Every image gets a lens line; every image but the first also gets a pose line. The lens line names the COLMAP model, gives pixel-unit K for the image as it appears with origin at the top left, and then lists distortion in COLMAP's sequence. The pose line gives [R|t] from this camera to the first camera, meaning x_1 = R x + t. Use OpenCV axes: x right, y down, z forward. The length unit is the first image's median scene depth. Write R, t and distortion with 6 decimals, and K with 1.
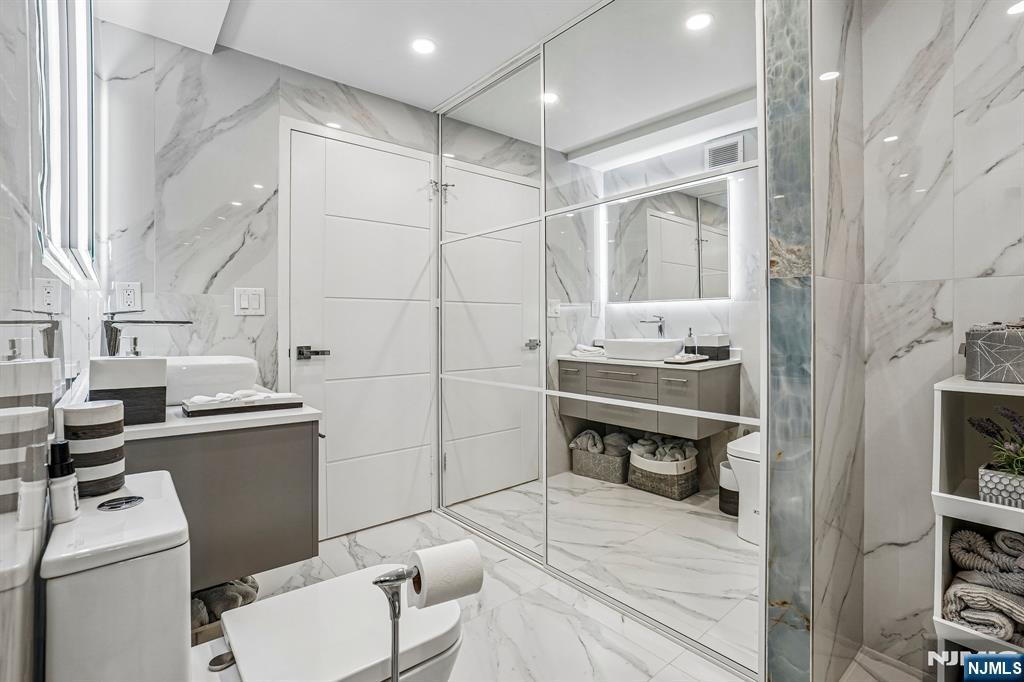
lens RADIAL K [[478.9, 0, 513.5], [0, 478.9, 332.3], [0, 0, 1]] dist [-0.051036, 0.019212]
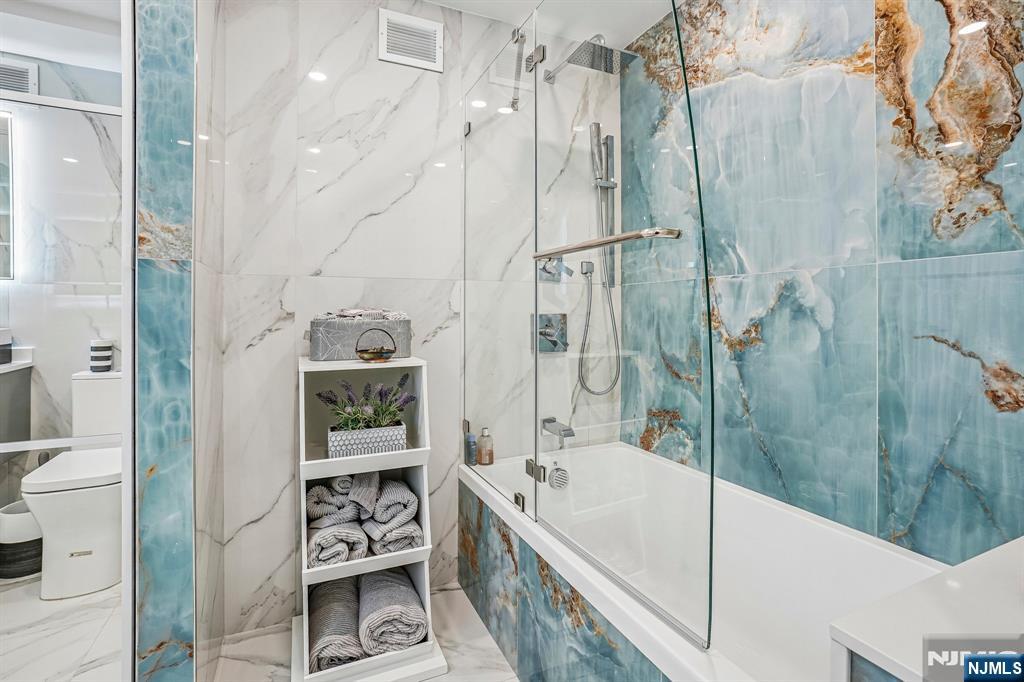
lens RADIAL K [[478.9, 0, 522.3], [0, 478.9, 312.3], [0, 0, 1]] dist [-0.051036, 0.019212]
pose [[0.269021, 0.005704, 0.963117, -0.056941], [0.014936, 0.999838, -0.010093, -0.002516], [-0.963019, 0.017100, 0.268892, 0.146112]]
